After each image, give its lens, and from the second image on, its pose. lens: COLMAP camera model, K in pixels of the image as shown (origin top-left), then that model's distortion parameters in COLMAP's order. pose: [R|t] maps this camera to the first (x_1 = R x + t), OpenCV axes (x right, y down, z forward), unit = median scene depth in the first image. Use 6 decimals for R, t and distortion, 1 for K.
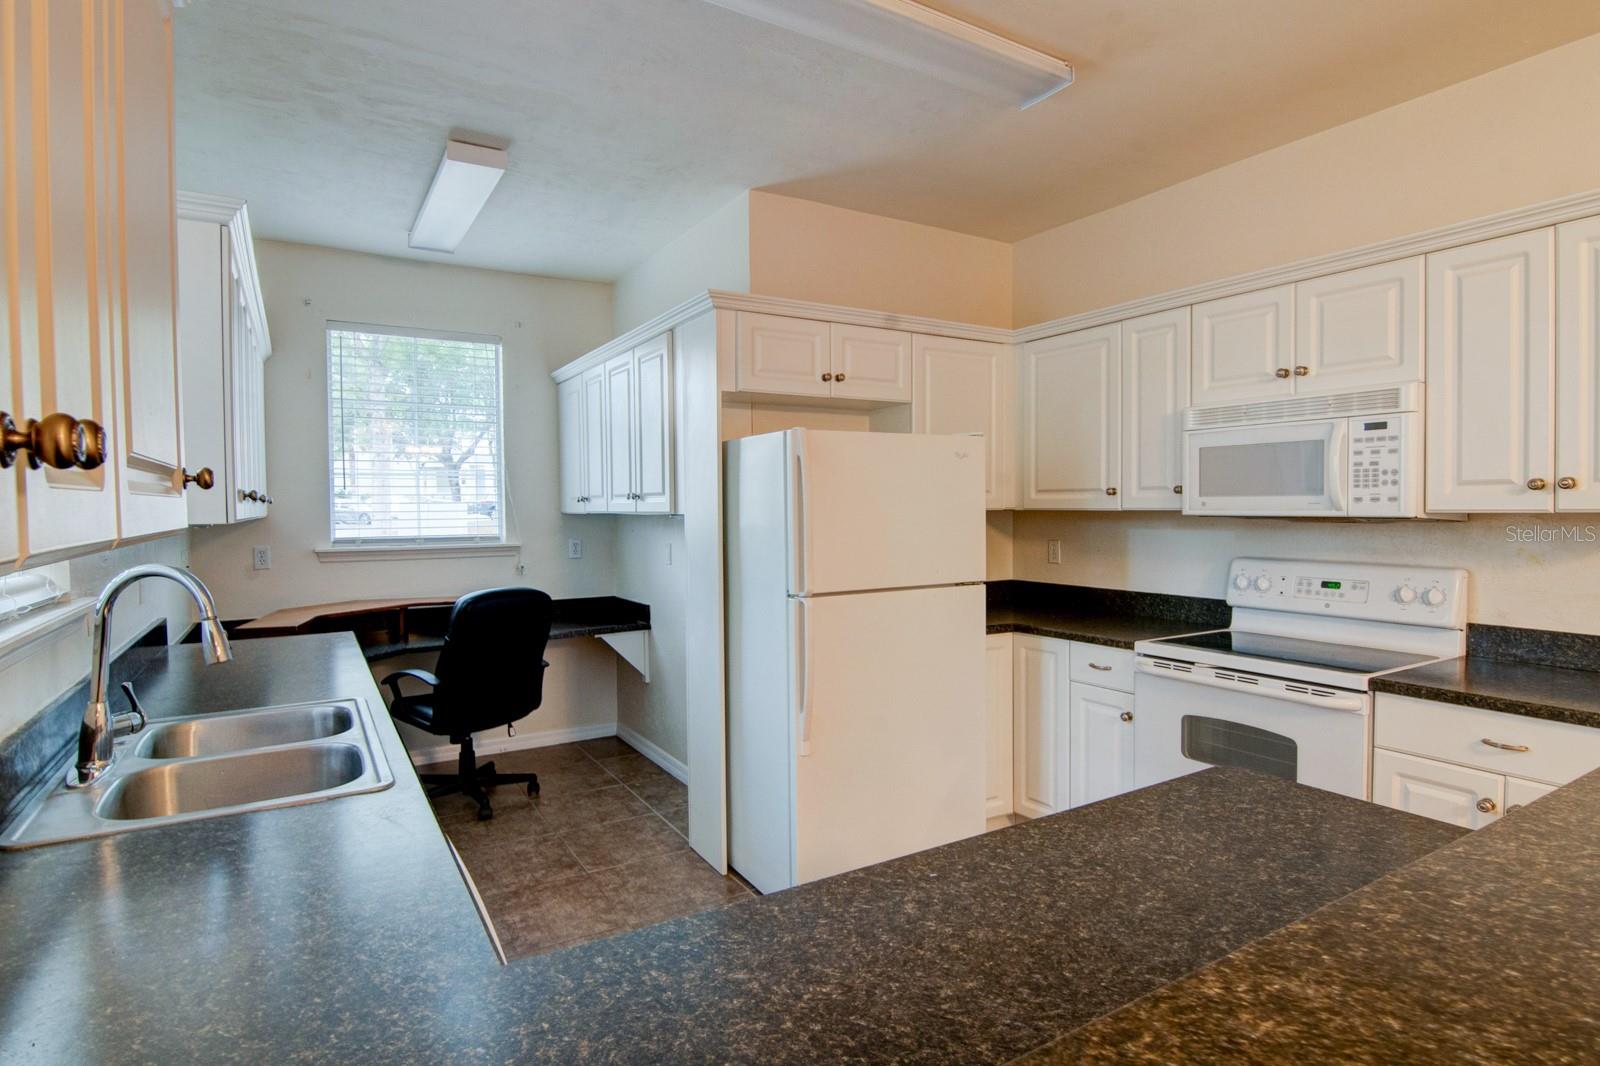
lens RADIAL K [[836.1, 0, 790.9], [0, 836.1, 532.3], [0, 0, 1]] dist [-0.001364, -0.009189]
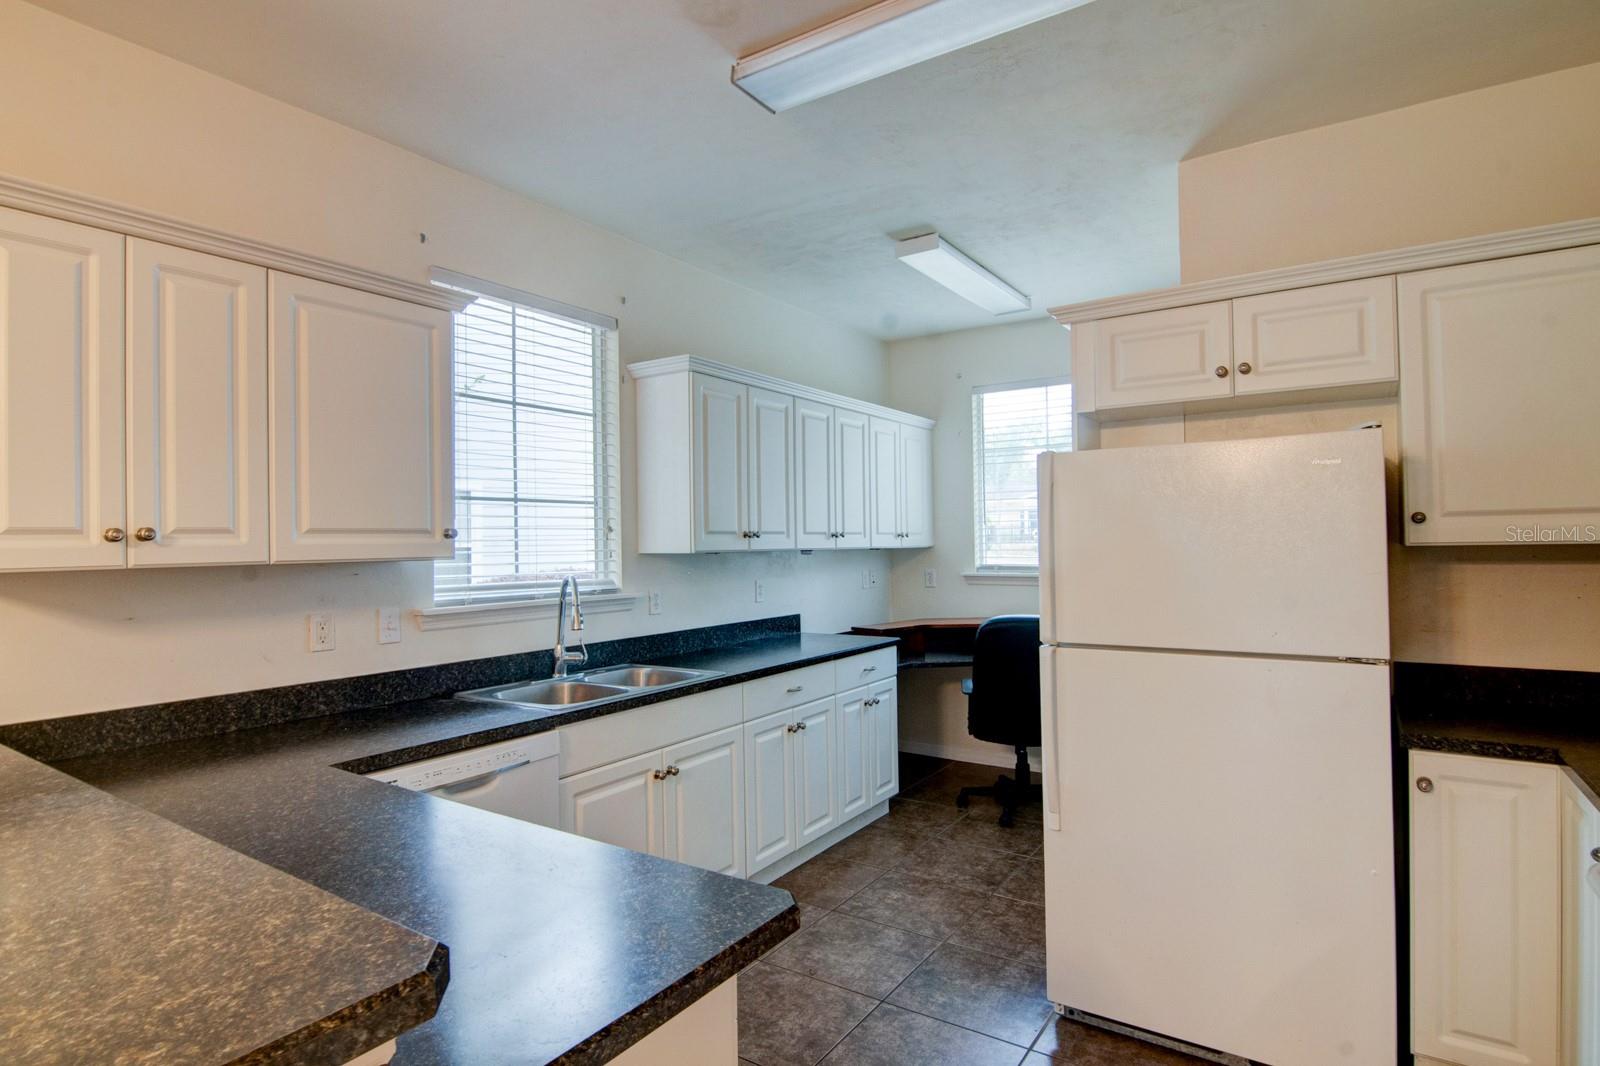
lens RADIAL K [[836.1, 0, 798.4], [0, 836.1, 536.1], [0, 0, 1]] dist [-0.001364, -0.009189]
pose [[0.422729, -0.005925, -0.906237, 0.588992], [-0.018994, 0.999701, -0.015396, -0.014868], [0.906057, 0.023721, 0.422490, 0.331070]]
